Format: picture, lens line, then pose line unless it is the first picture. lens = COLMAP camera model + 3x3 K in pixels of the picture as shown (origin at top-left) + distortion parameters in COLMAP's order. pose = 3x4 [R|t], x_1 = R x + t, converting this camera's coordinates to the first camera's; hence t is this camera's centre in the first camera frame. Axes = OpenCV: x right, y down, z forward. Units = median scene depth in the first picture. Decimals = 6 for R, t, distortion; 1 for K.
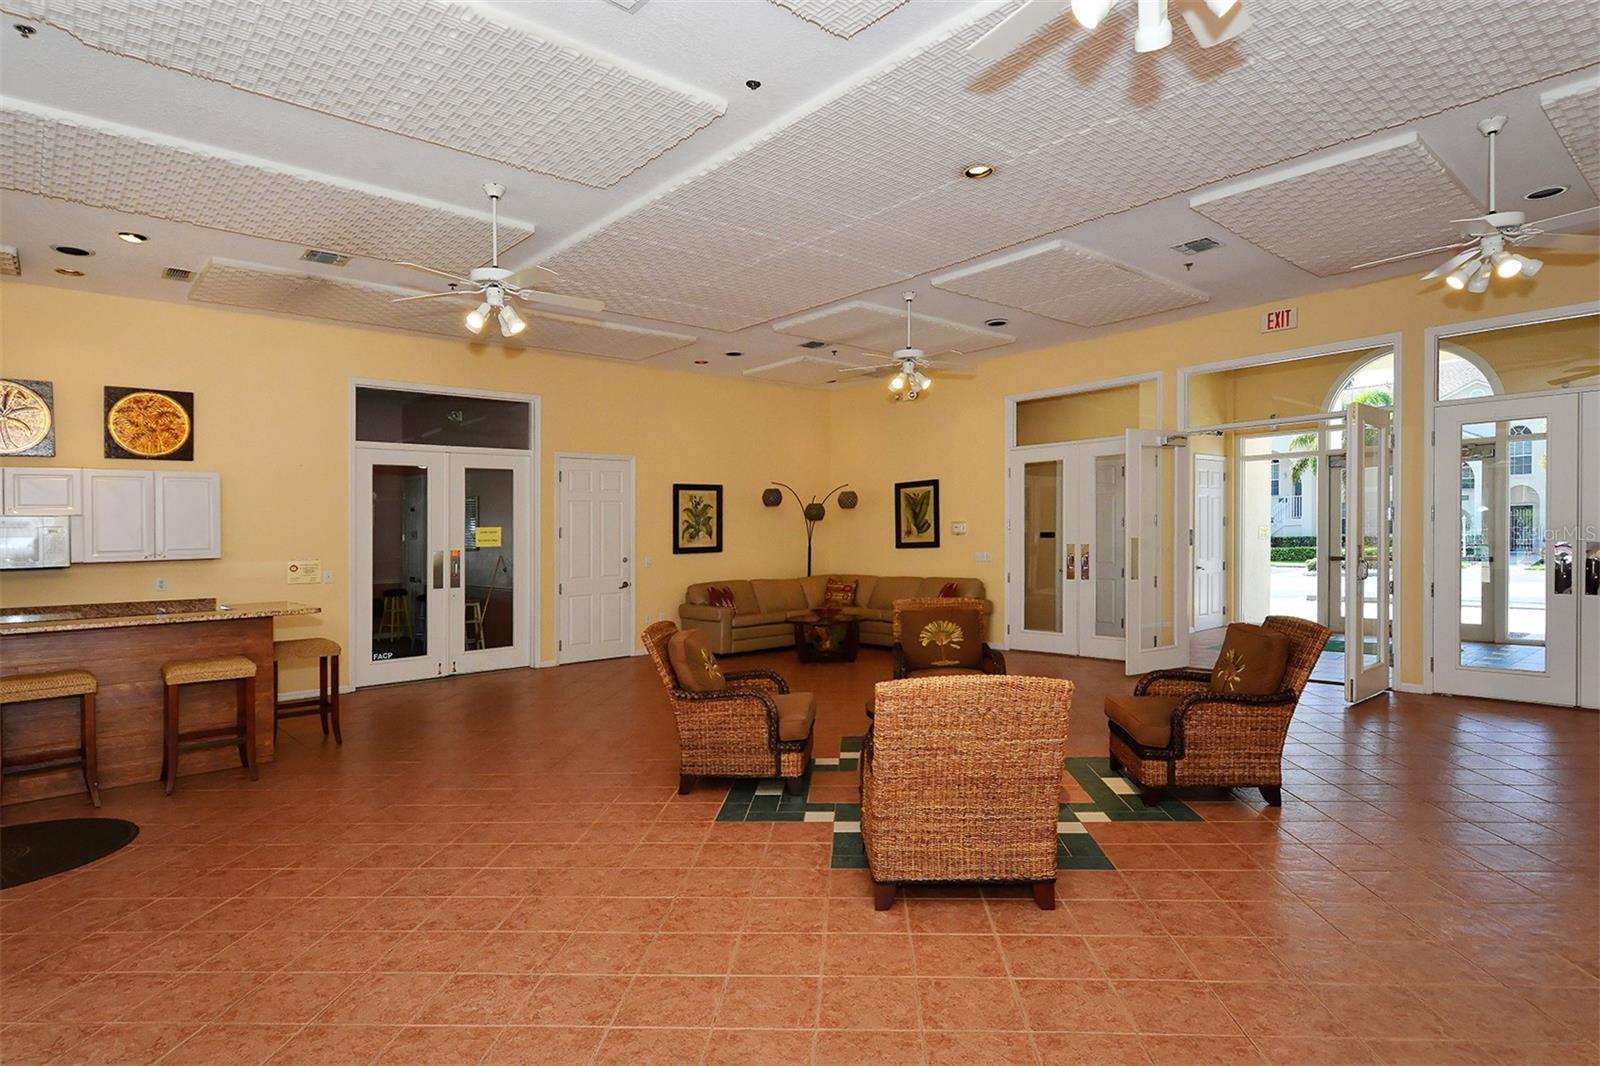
lens RADIAL K [[865.0, 0, 810.2], [0, 865.0, 530.6], [0, 0, 1]] dist [0.011239, -0.004382]
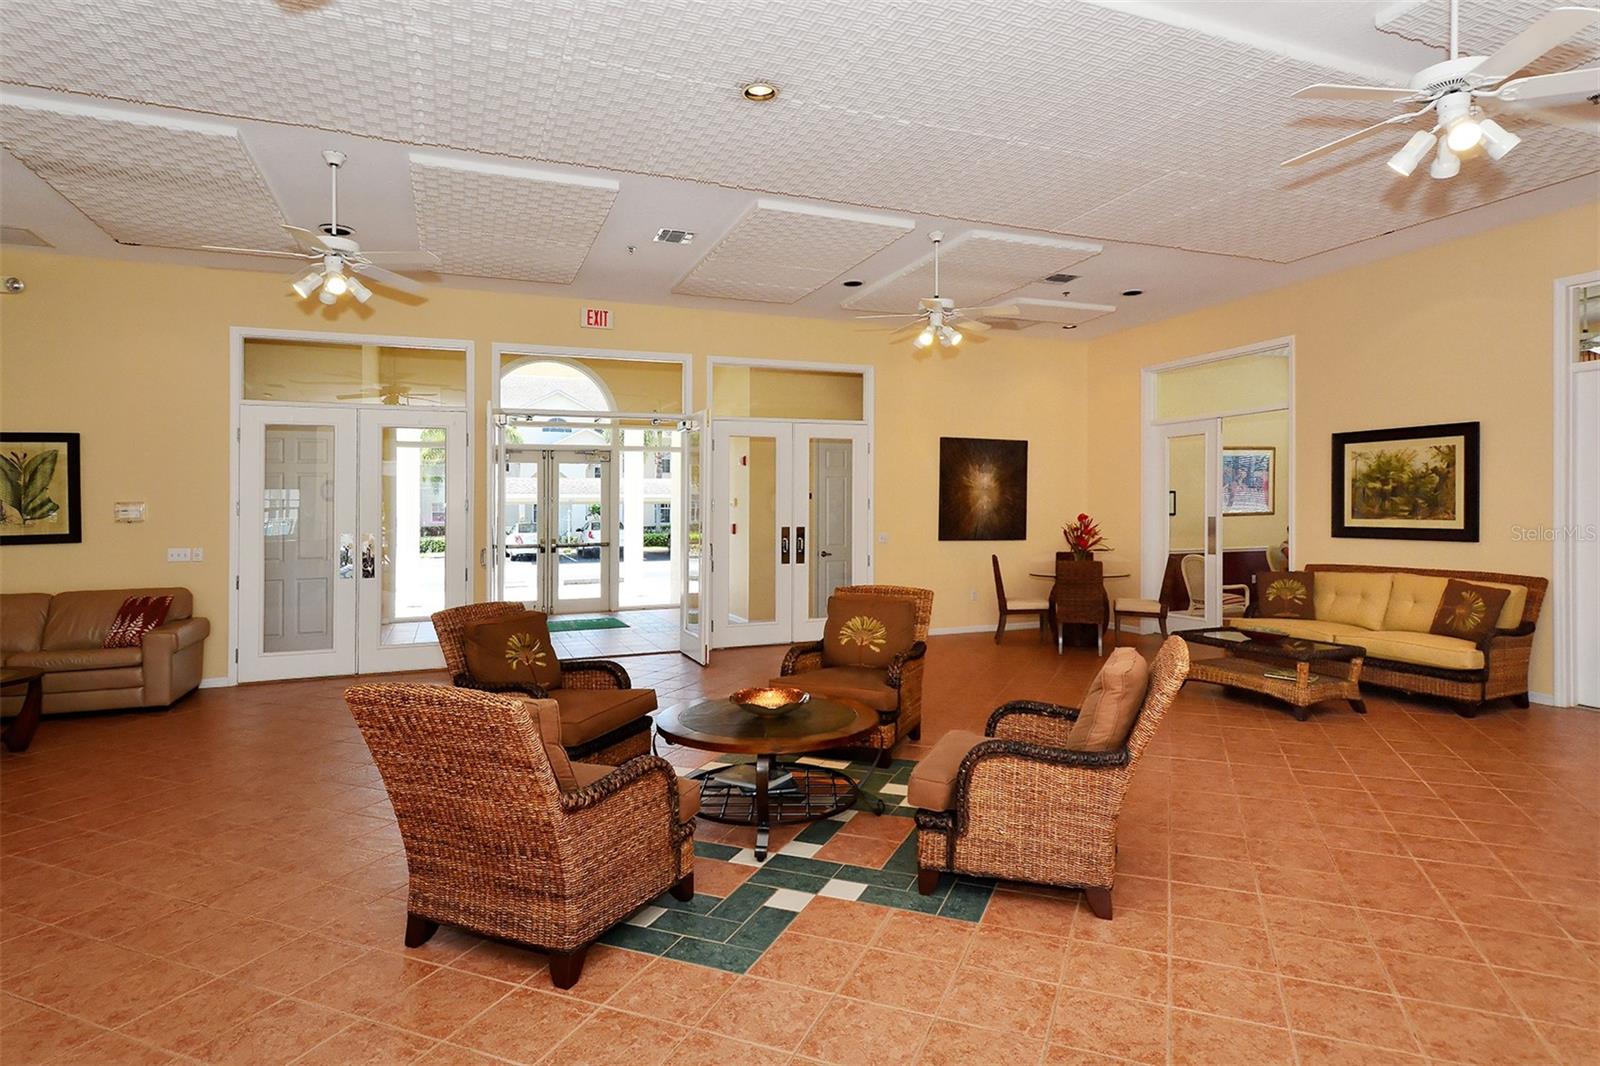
lens RADIAL K [[865.0, 0, 805.5], [0, 865.0, 532.8], [0, 0, 1]] dist [0.011239, -0.004382]
pose [[0.332193, -0.007372, 0.943183, -0.302743], [-0.001634, 0.999963, 0.008391, 0.006913], [-0.943210, -0.004328, 0.332169, 0.337987]]
